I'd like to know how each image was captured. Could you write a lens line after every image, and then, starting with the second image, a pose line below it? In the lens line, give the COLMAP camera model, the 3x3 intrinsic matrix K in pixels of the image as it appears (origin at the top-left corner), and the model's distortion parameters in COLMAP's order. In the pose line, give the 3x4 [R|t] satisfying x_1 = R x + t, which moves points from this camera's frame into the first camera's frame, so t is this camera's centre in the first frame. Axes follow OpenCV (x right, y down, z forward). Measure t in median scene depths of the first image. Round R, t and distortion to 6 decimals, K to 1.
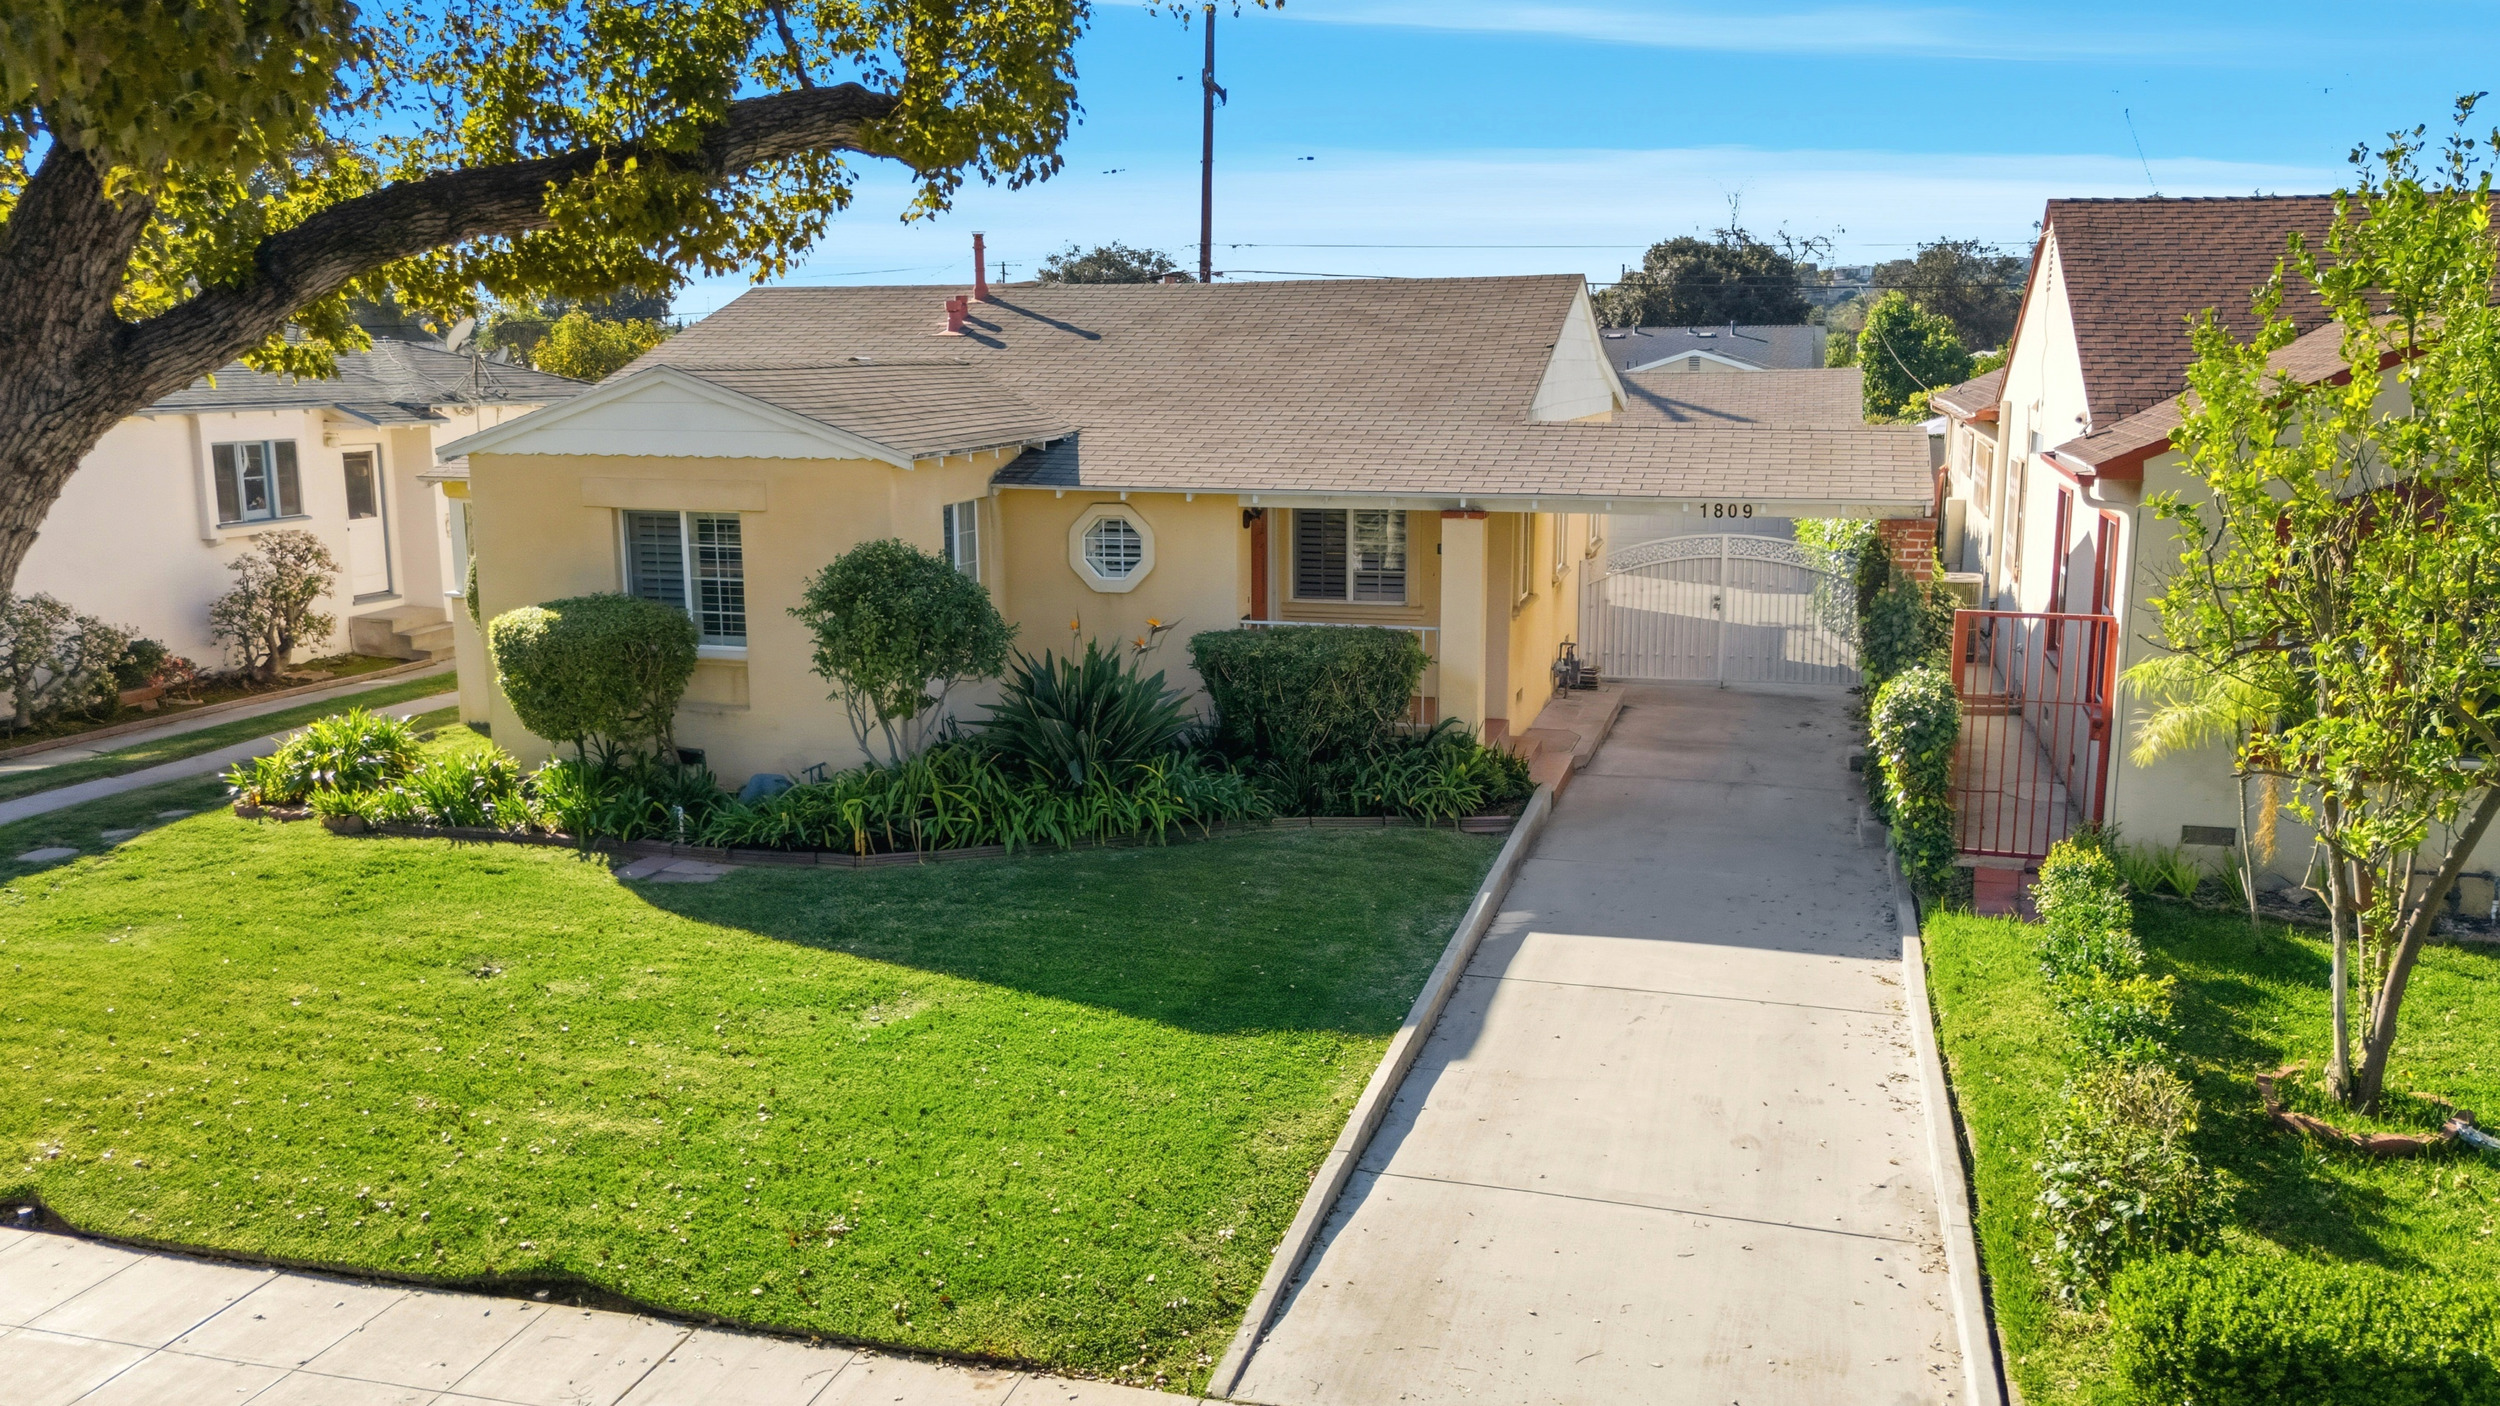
lens RADIAL K [[1894.5, 0, 1250.0], [0, 1894.5, 703.0], [0, 0, 1]] dist [0.022625, -0.001564]
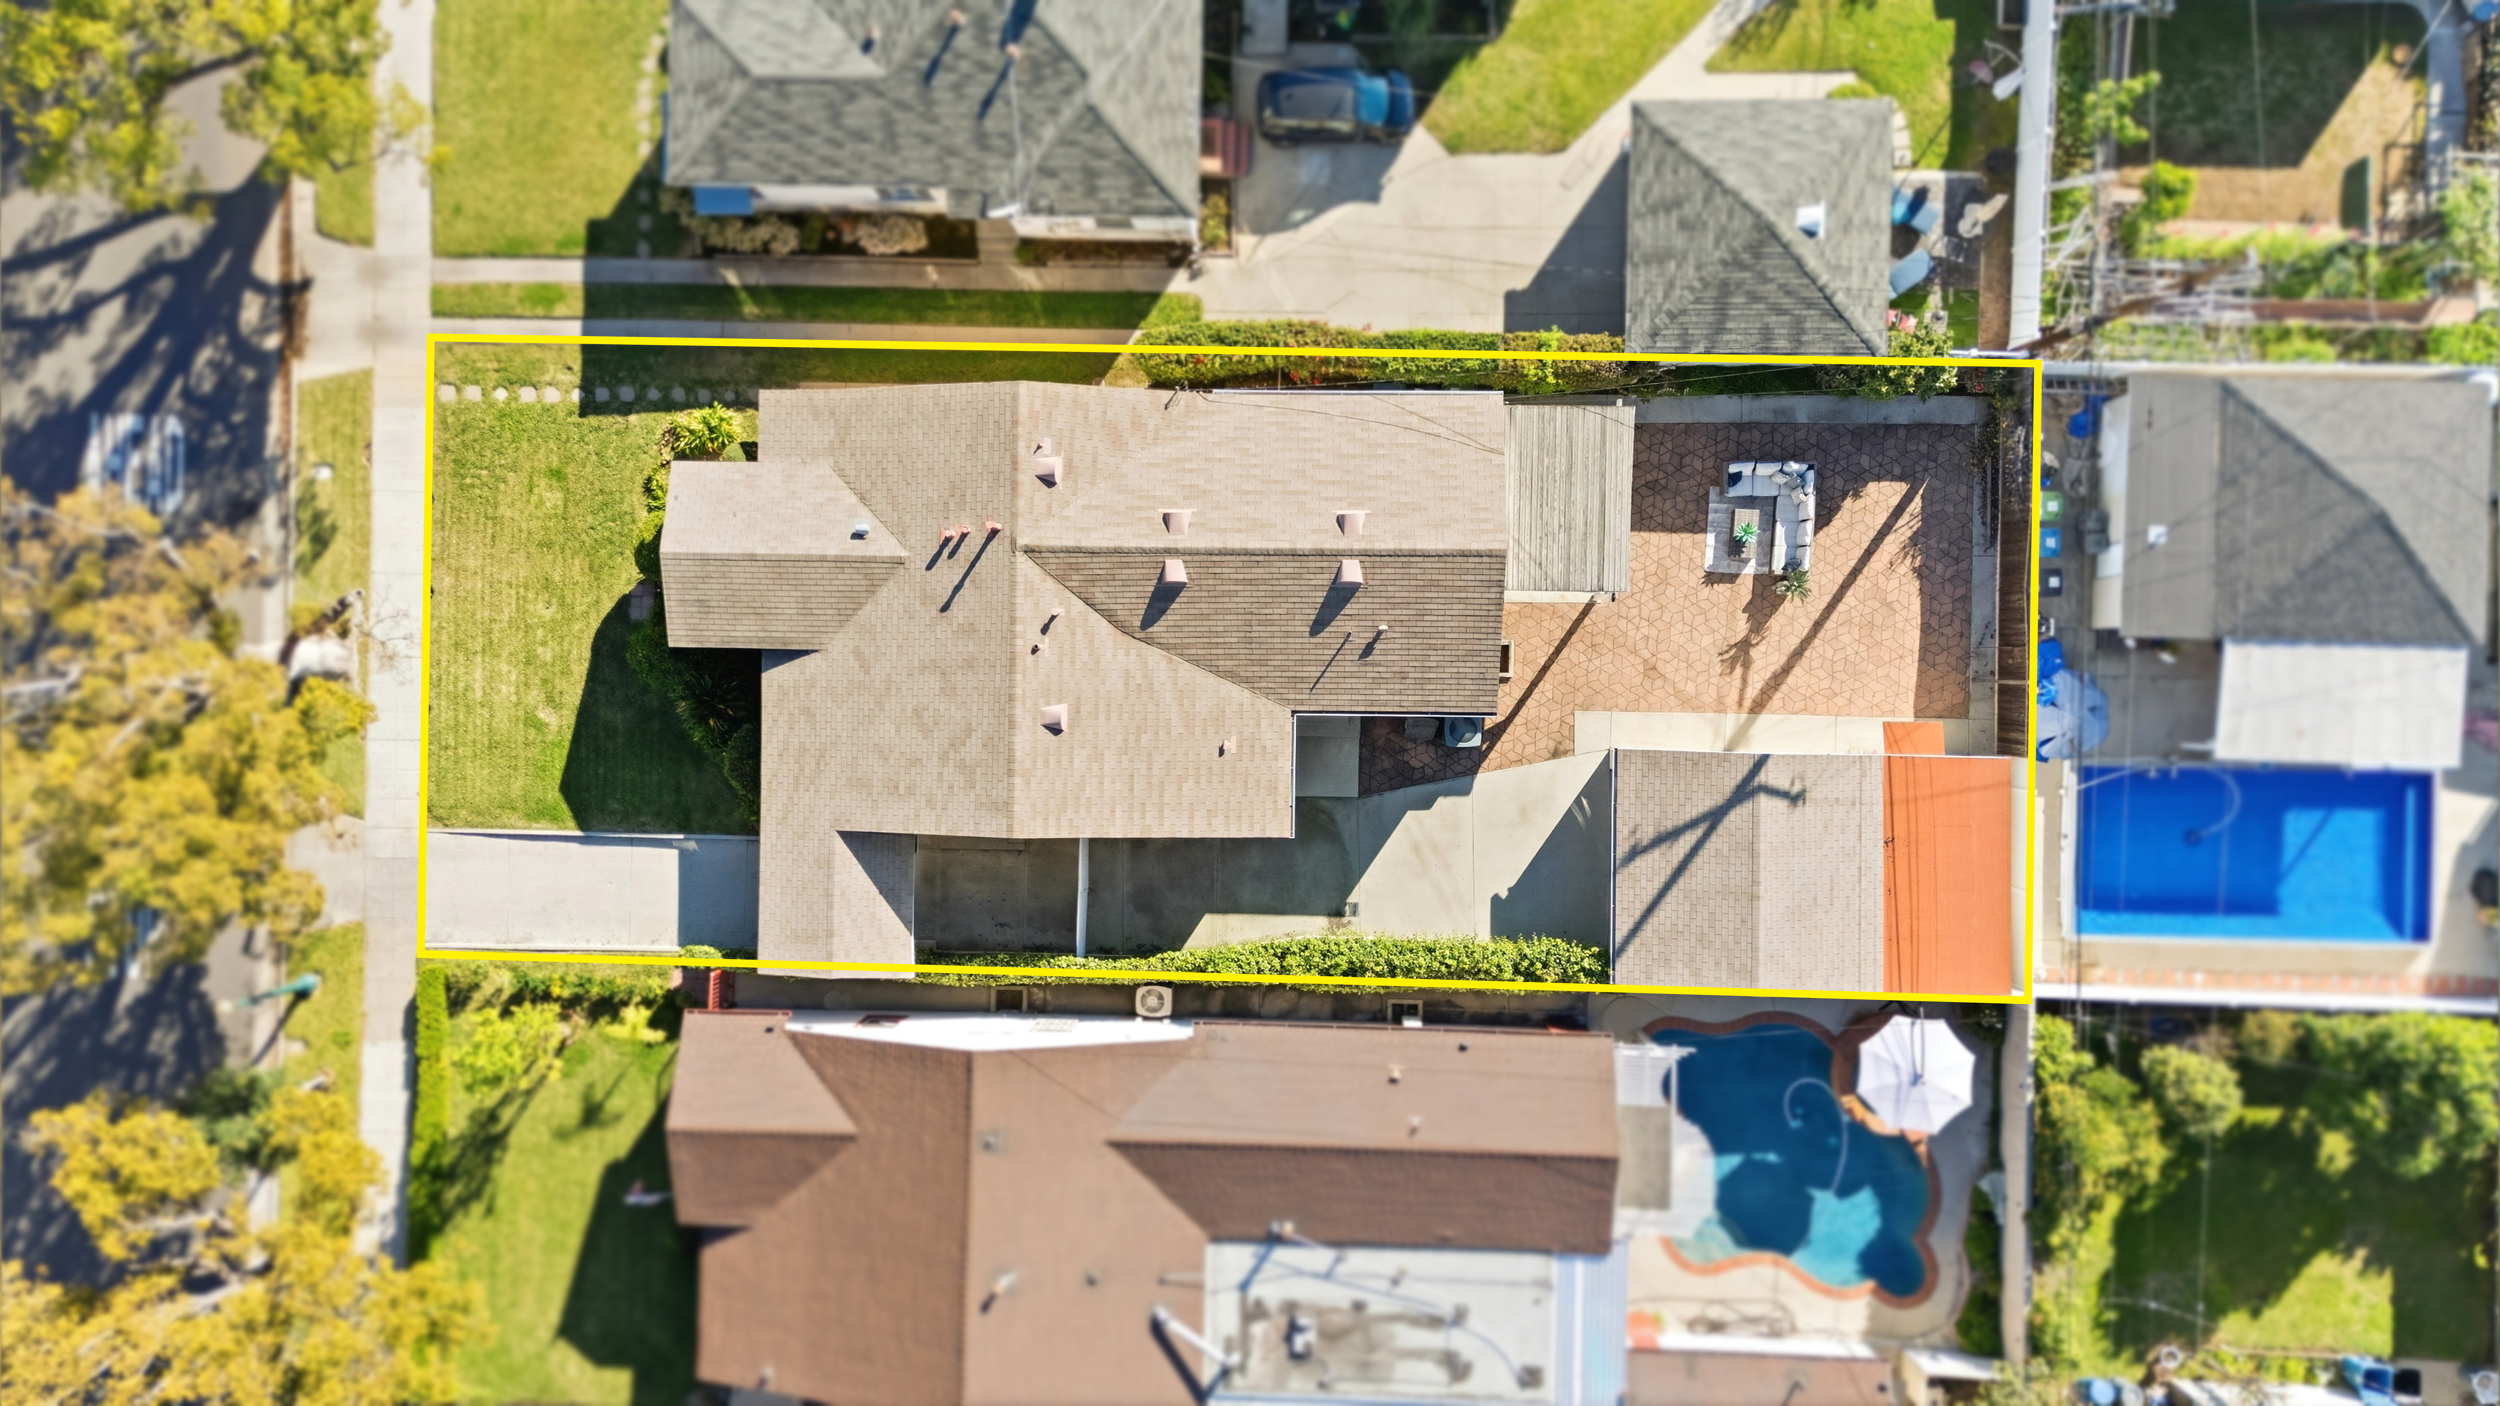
lens RADIAL K [[1817.2, 0, 1250.0], [0, 1817.2, 703.0], [0, 0, 1]] dist [0.079169, -0.105555]
pose [[0.252766, 0.967338, -0.019147, 0.237553], [-0.140748, 0.056342, 0.988441, -3.795253], [0.957235, -0.247149, 0.150392, 1.738414]]
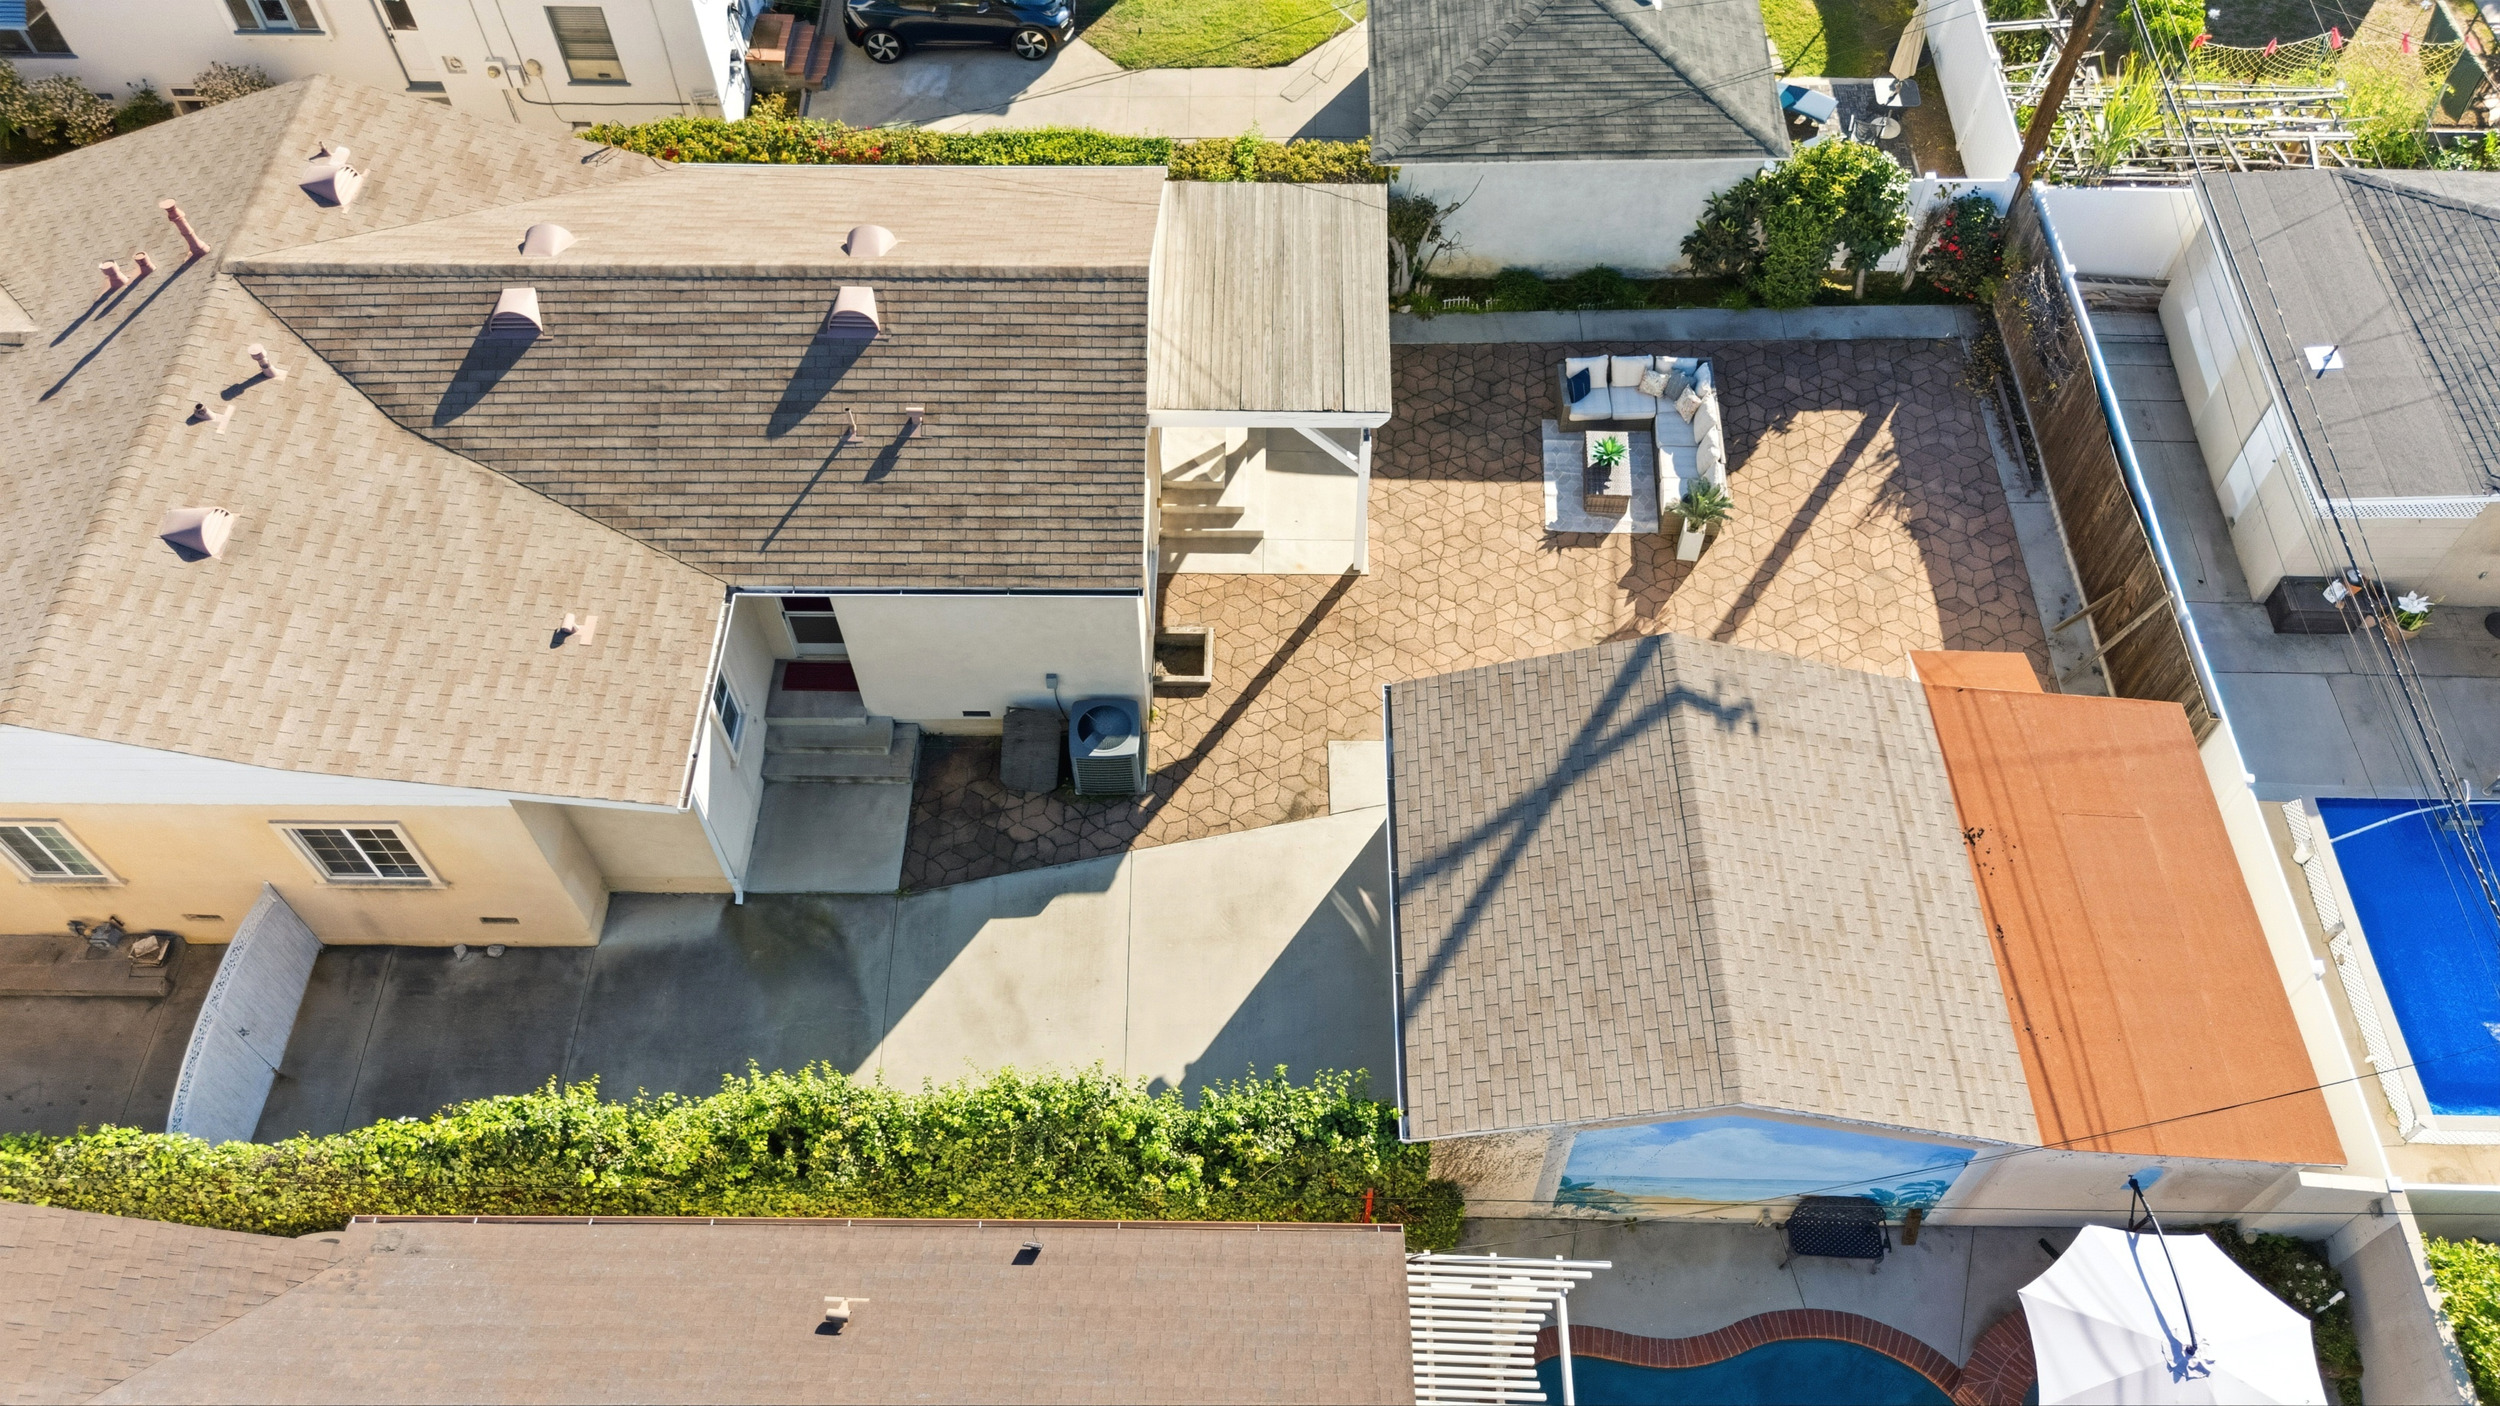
lens RADIAL K [[1817.2, 0, 1250.0], [0, 1817.2, 703.0], [0, 0, 1]] dist [0.079169, -0.105555]
pose [[0.258795, 0.786541, -0.560694, 1.384981], [-0.170981, 0.608605, 0.774833, -1.722125], [0.950679, -0.104655, 0.291987, 2.287135]]
